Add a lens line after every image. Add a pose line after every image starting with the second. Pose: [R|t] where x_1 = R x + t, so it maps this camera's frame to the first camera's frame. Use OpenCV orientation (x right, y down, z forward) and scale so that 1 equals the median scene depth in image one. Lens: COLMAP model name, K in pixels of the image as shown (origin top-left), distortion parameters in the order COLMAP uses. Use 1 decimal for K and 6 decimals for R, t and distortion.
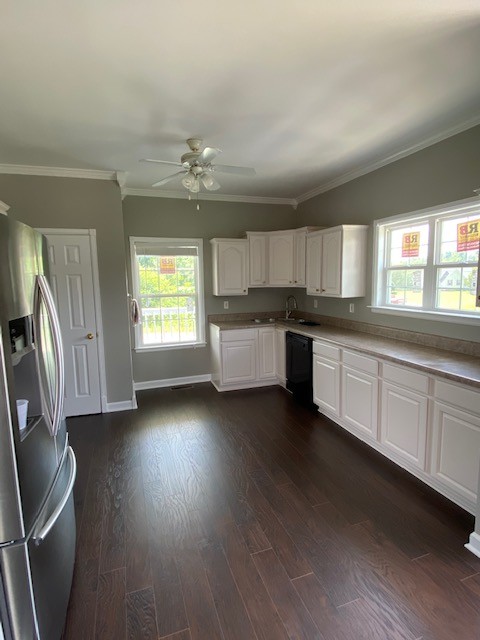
lens RADIAL K [[323.2, 0, 240.0], [0, 323.2, 320.0], [0, 0, 1]] dist [-0.000847, -0.000274]
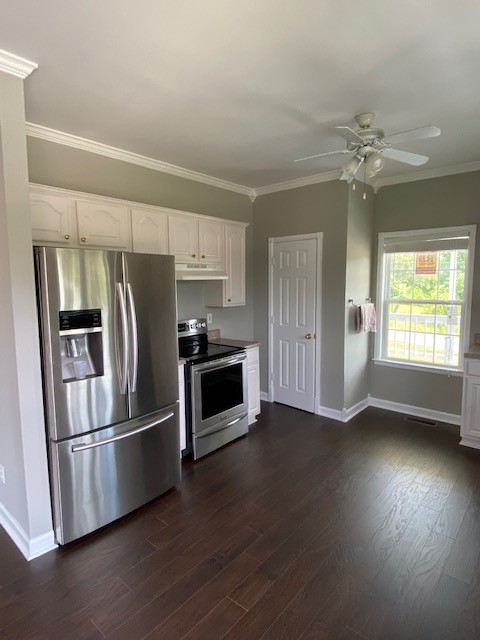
lens RADIAL K [[356.6, 0, 249.0], [0, 356.6, 317.0], [0, 0, 1]] dist [0.016465, -0.000644]
pose [[0.514127, 0.095559, -0.852374, 0.383187], [-0.108529, 0.993035, 0.045867, -0.039763], [0.850820, 0.068926, 0.520917, 0.222005]]
